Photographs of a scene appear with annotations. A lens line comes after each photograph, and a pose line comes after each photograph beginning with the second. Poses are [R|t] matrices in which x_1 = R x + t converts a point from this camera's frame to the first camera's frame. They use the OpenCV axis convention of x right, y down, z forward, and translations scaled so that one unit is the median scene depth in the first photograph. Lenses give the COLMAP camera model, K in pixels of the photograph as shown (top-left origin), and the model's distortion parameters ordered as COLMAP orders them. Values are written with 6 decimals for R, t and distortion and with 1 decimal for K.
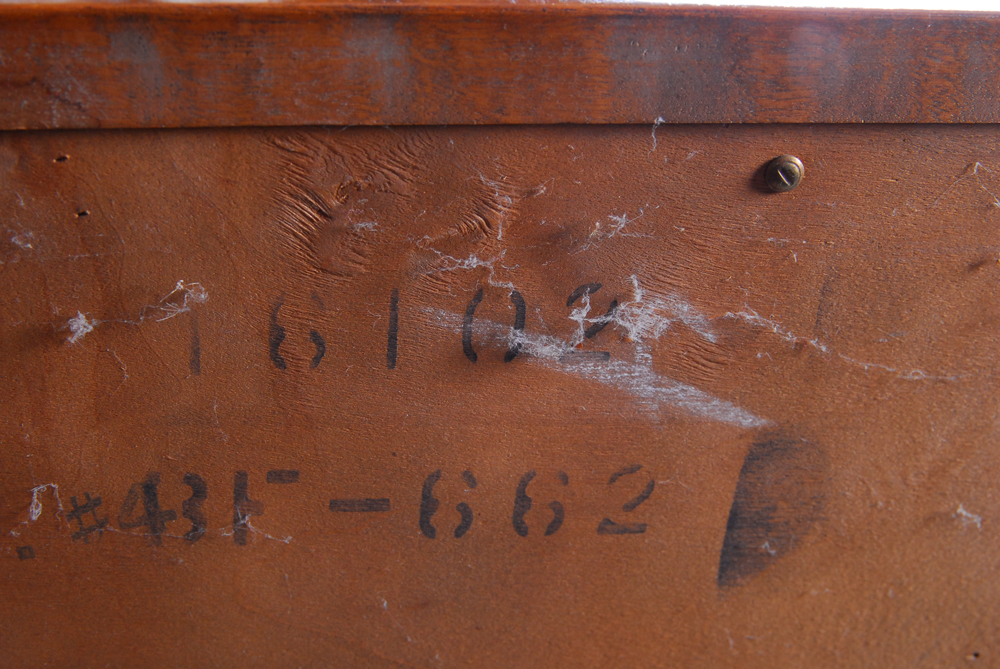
lens RADIAL K [[1936.0, 0, 505.0], [0, 1936.0, 328.6], [0, 0, 1]] dist [-0.172625, 0.000000]
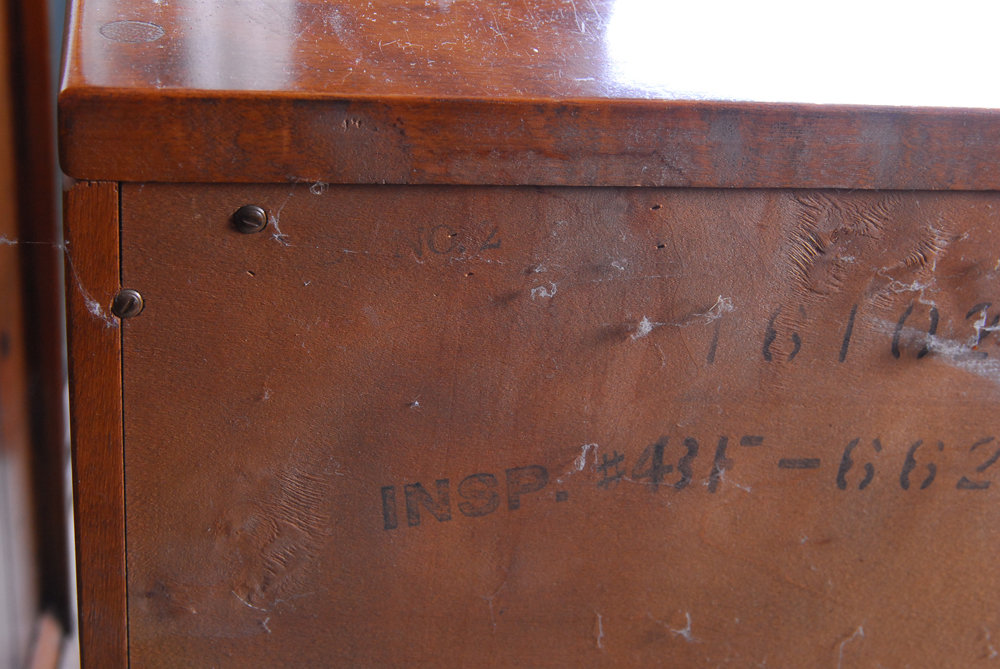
lens RADIAL K [[1936.0, 0, 502.9], [0, 1936.0, 335.2], [0, 0, 1]] dist [-0.172625, 0.000000]
pose [[0.999755, 0.012137, 0.018503, -0.326762], [-0.011627, 0.999556, -0.027443, 0.041965], [-0.018828, 0.027221, 0.999452, -0.385386]]
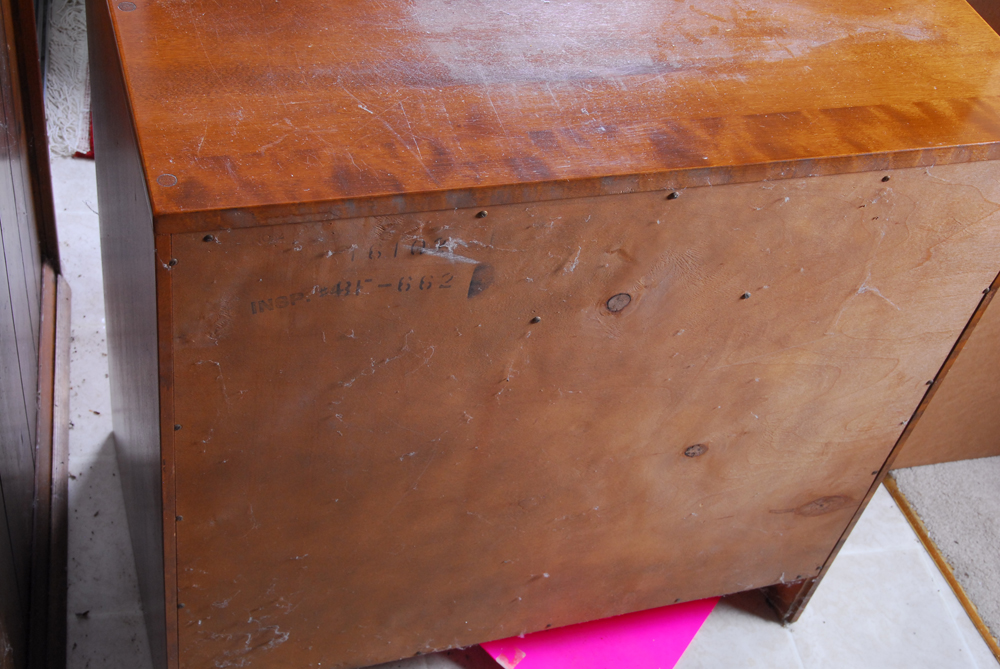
lens RADIAL K [[1375.6, 0, 497.4], [0, 1375.6, 335.6], [0, 0, 1]] dist [-0.298828, 0.000000]
pose [[0.989191, -0.036662, 0.141973, -0.275547], [0.001938, 0.971422, 0.237353, -0.542915], [-0.146618, -0.234512, 0.960993, -2.063570]]
